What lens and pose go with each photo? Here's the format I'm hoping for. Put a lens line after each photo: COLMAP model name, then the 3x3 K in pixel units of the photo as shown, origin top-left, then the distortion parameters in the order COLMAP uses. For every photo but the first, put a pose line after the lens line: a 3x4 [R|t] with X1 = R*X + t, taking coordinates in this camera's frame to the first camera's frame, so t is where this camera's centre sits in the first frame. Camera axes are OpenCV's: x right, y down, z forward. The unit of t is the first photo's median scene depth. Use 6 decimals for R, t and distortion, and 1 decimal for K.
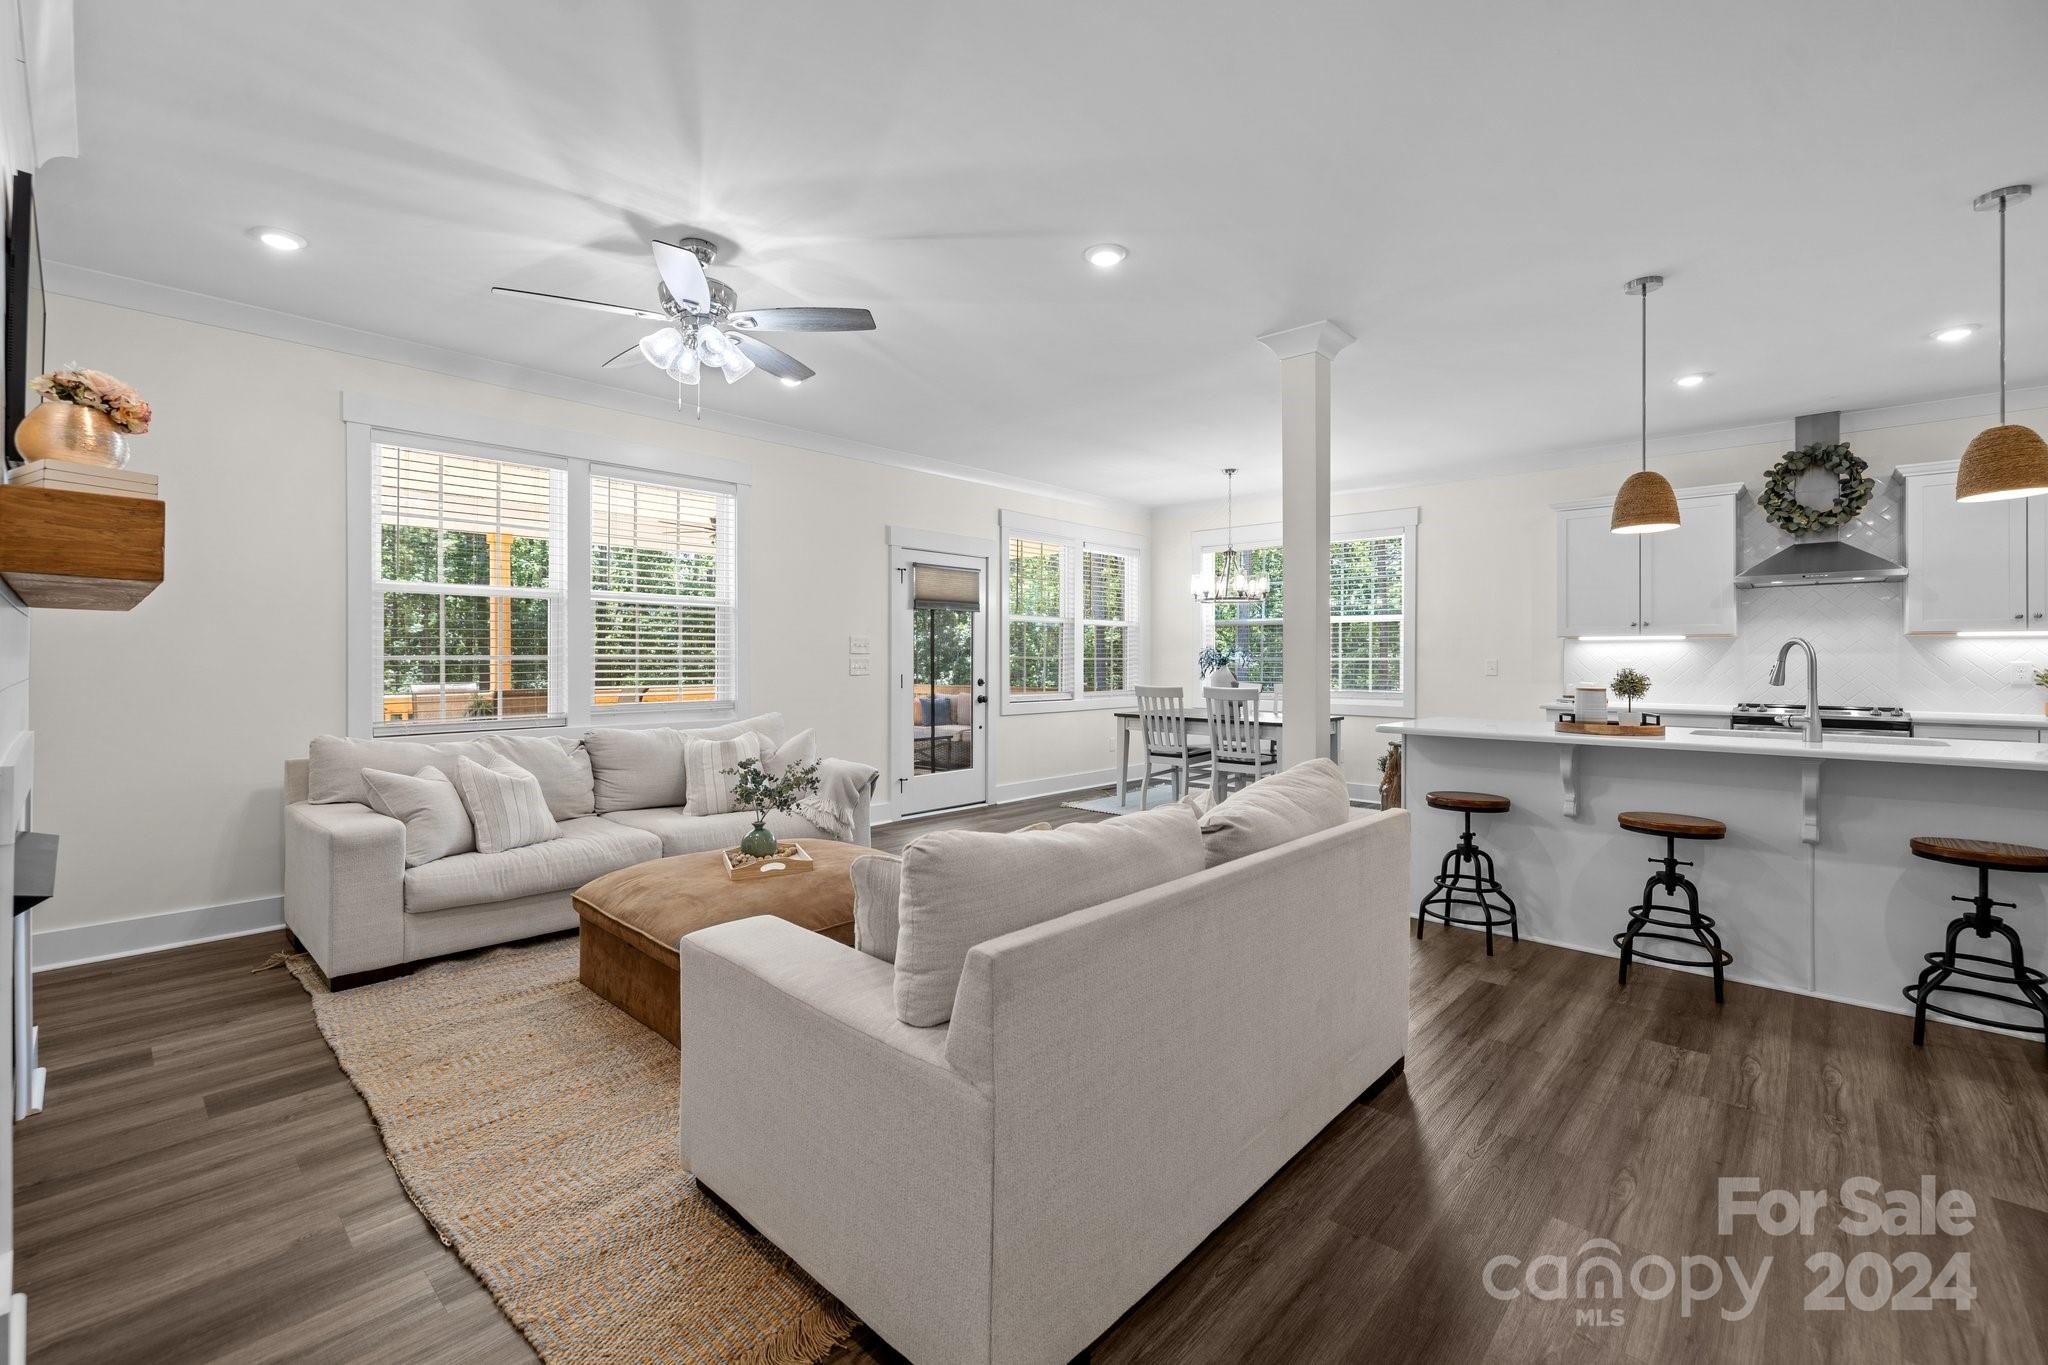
lens RADIAL K [[867.8, 0, 1015.9], [0, 867.8, 666.4], [0, 0, 1]] dist [0.003116, 0.000780]
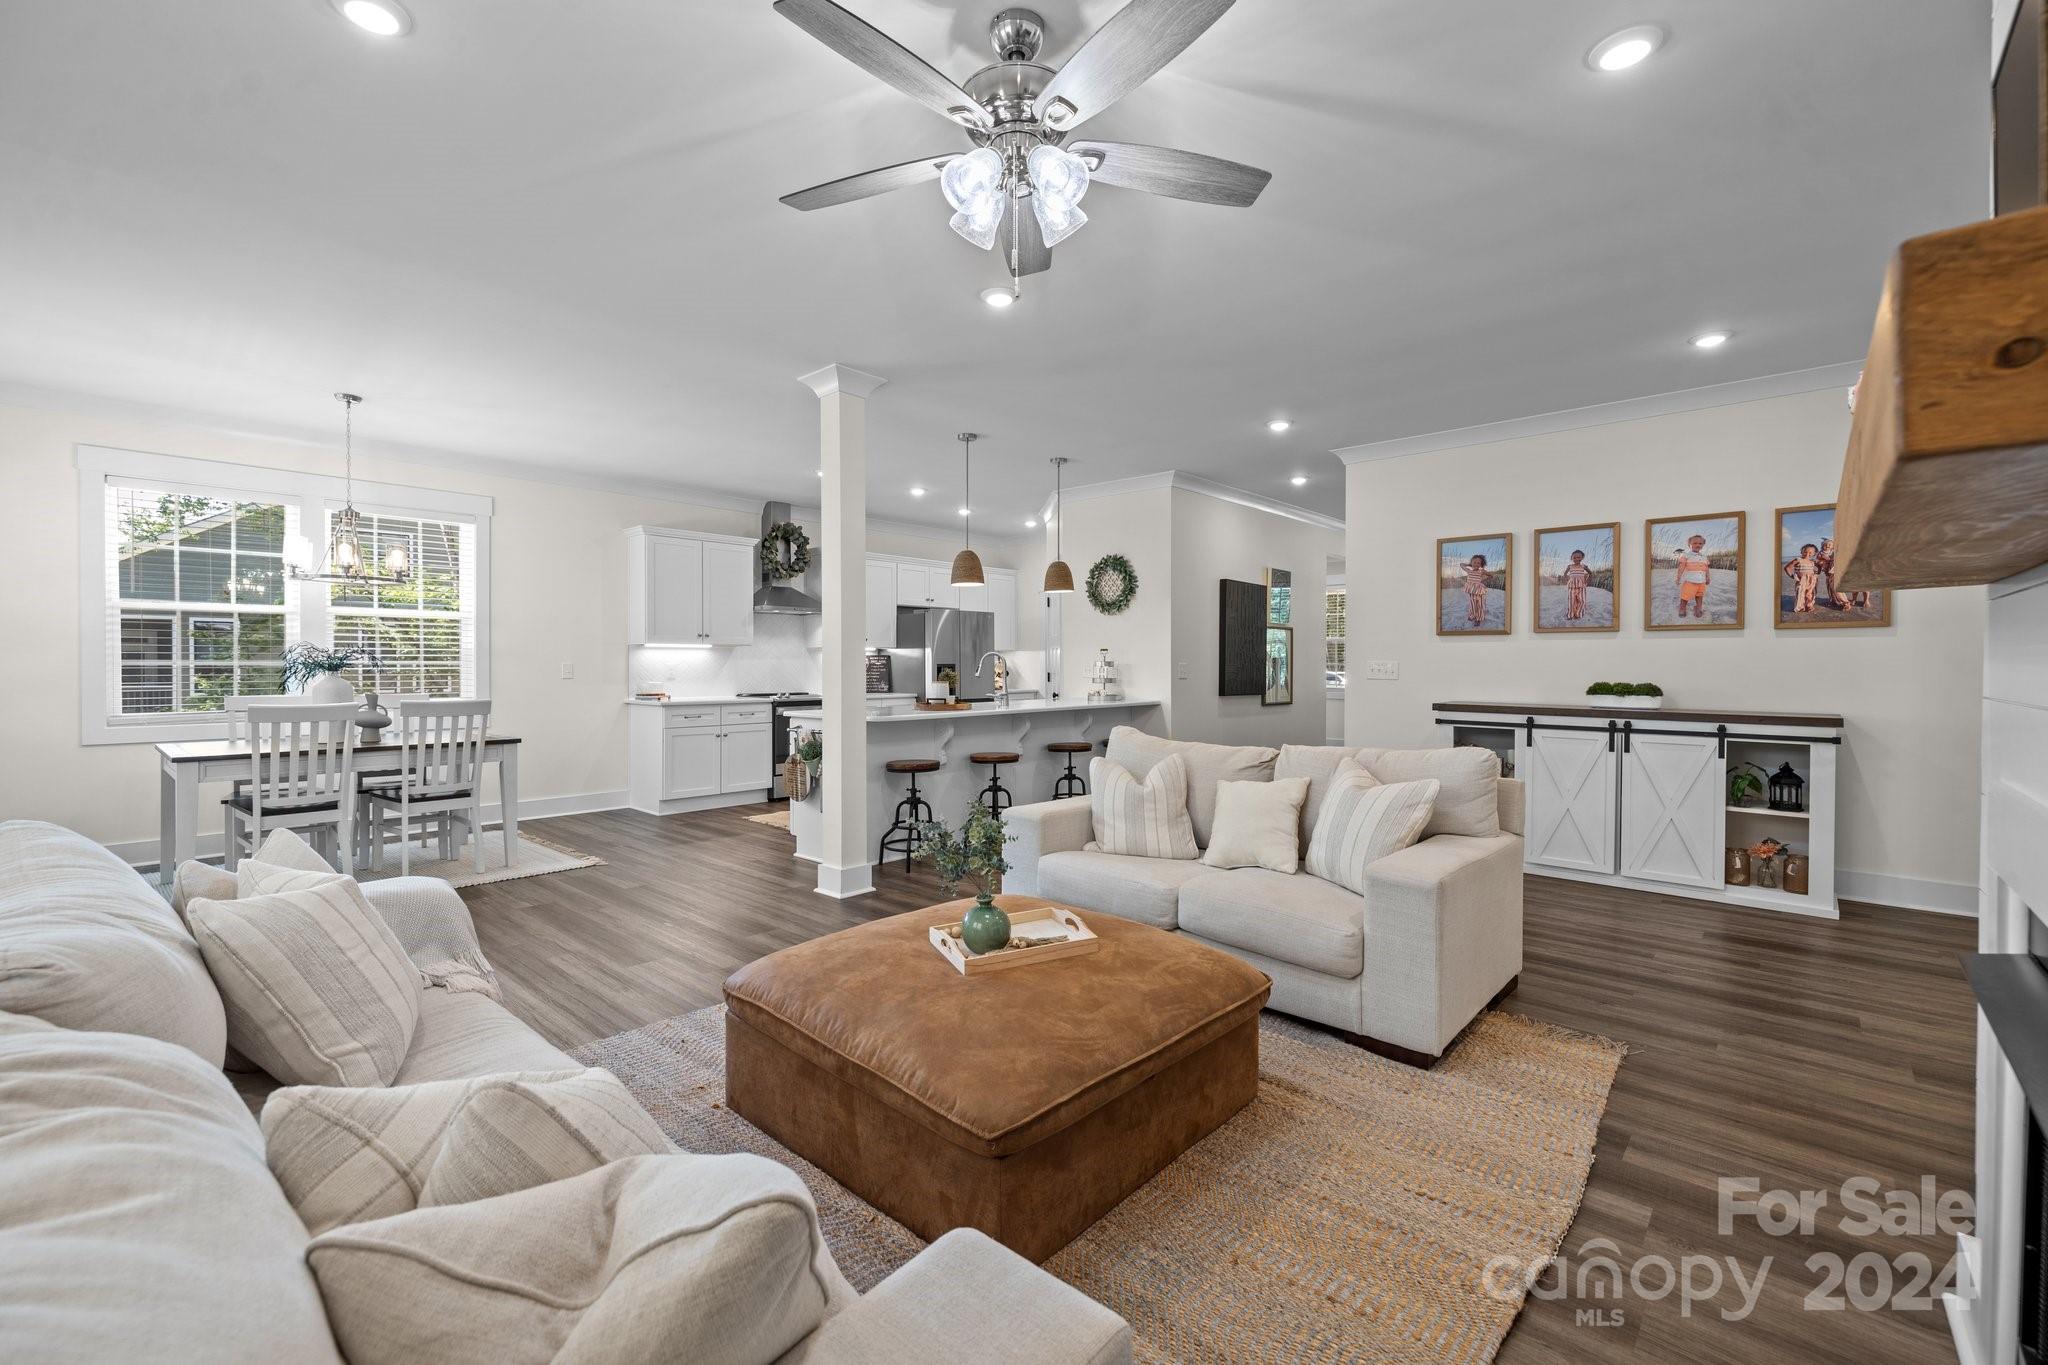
lens RADIAL K [[867.8, 0, 1014.7], [0, 867.8, 670.3], [0, 0, 1]] dist [0.003116, 0.000780]
pose [[0.001685, -0.009720, 0.999951, -0.605829], [0.008910, 0.999913, 0.009704, -0.005421], [-0.999959, 0.008893, 0.001771, 0.585734]]
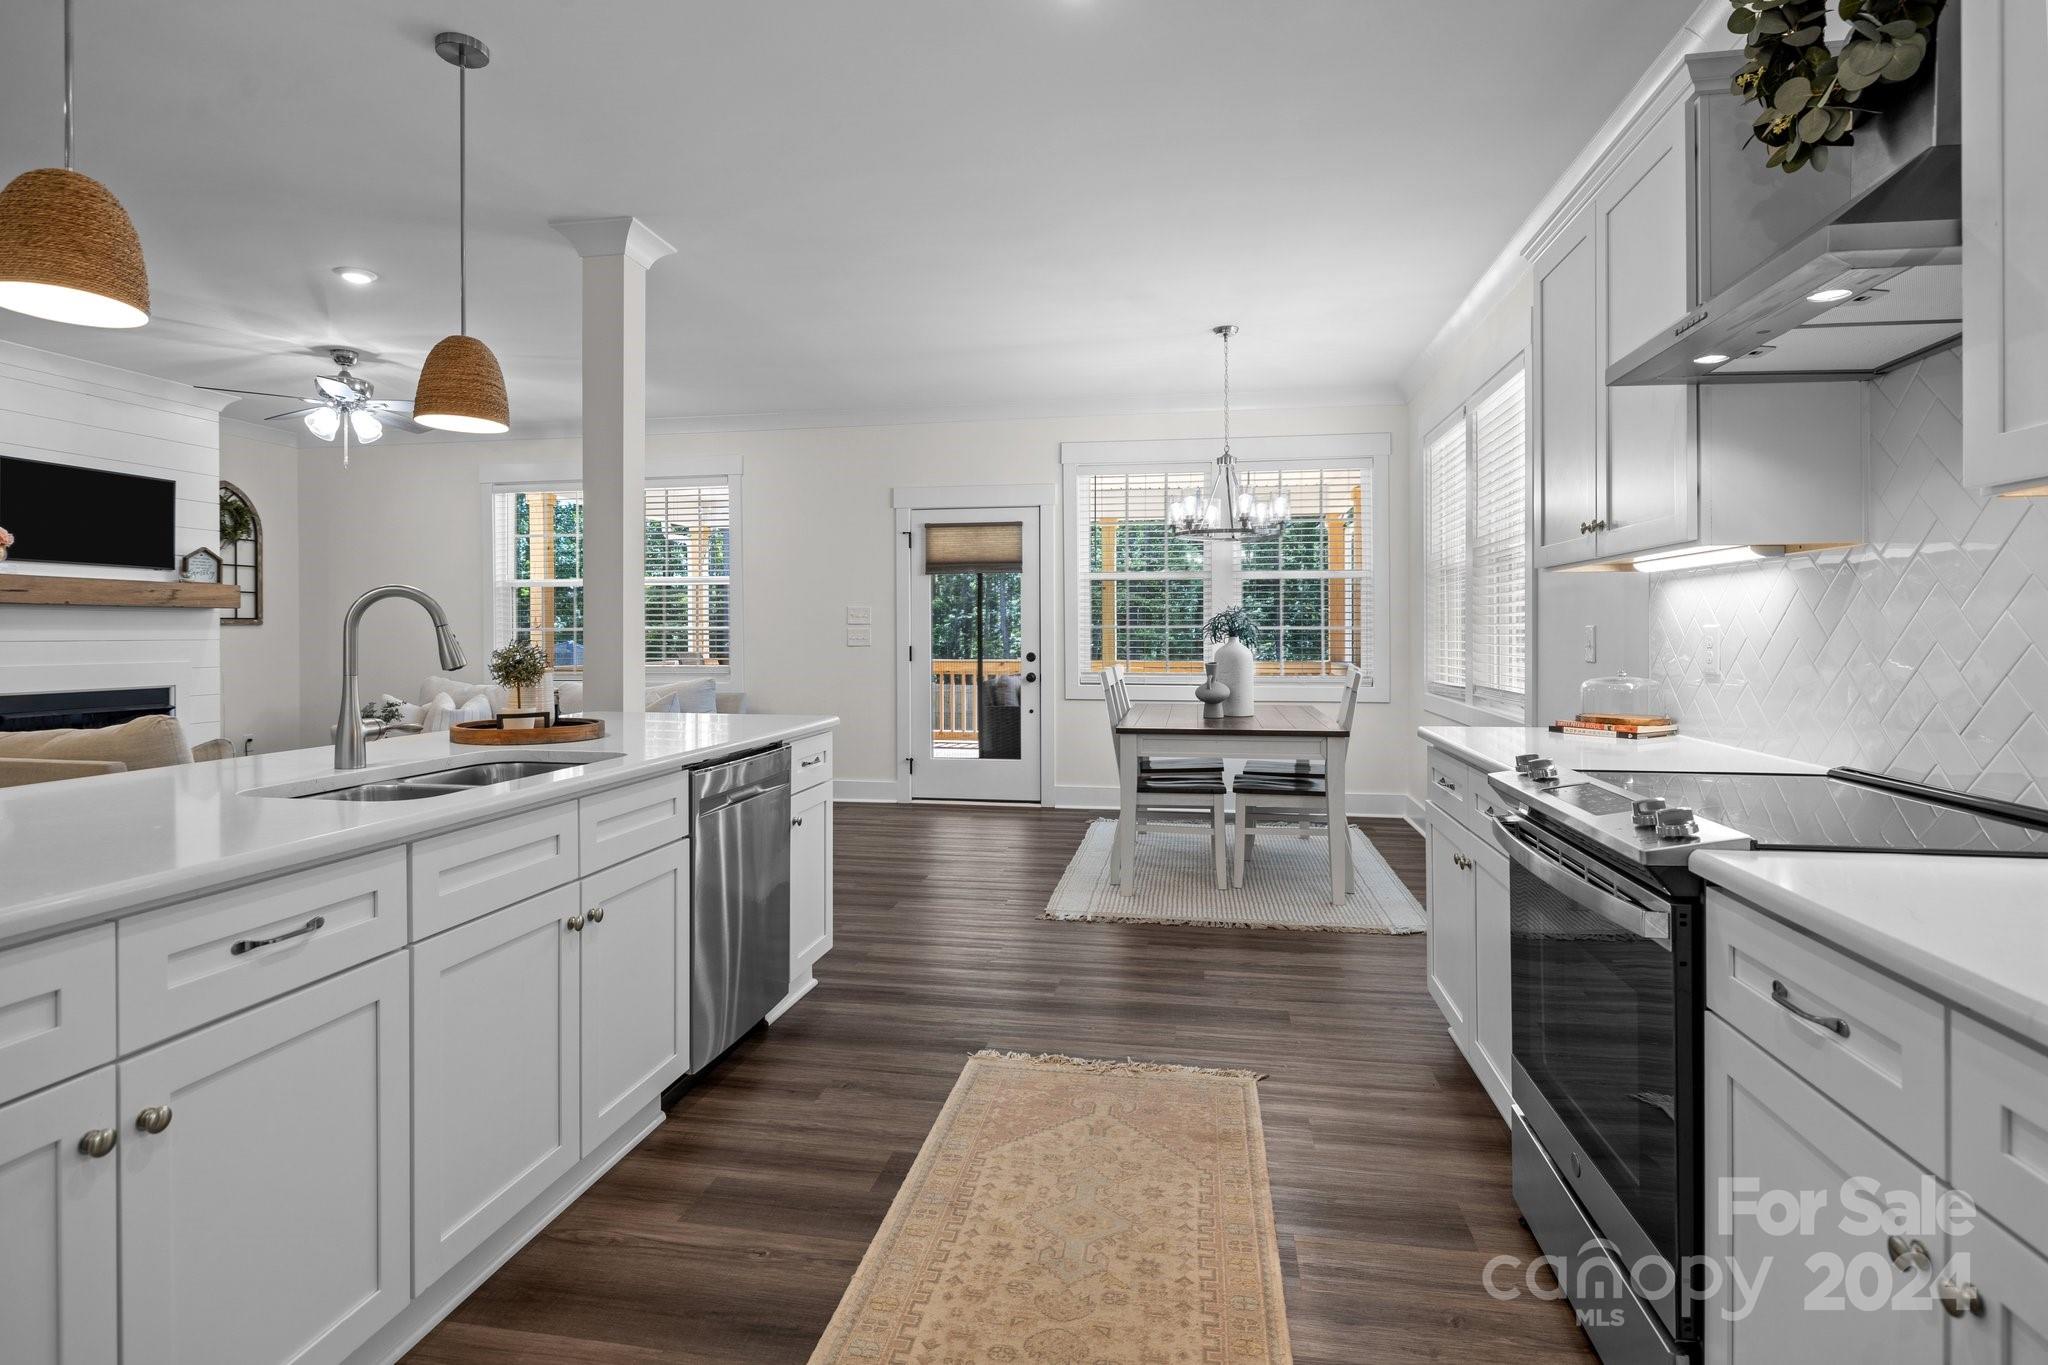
lens RADIAL K [[1032.7, 0, 1030.9], [0, 1032.7, 634.3], [0, 0, 1]] dist [-0.005959, -0.001151]
pose [[0.543805, -0.000329, -0.839211, 1.035379], [-0.004402, 0.999985, -0.003245, -0.000183], [0.839200, 0.005459, 0.543796, 0.609839]]
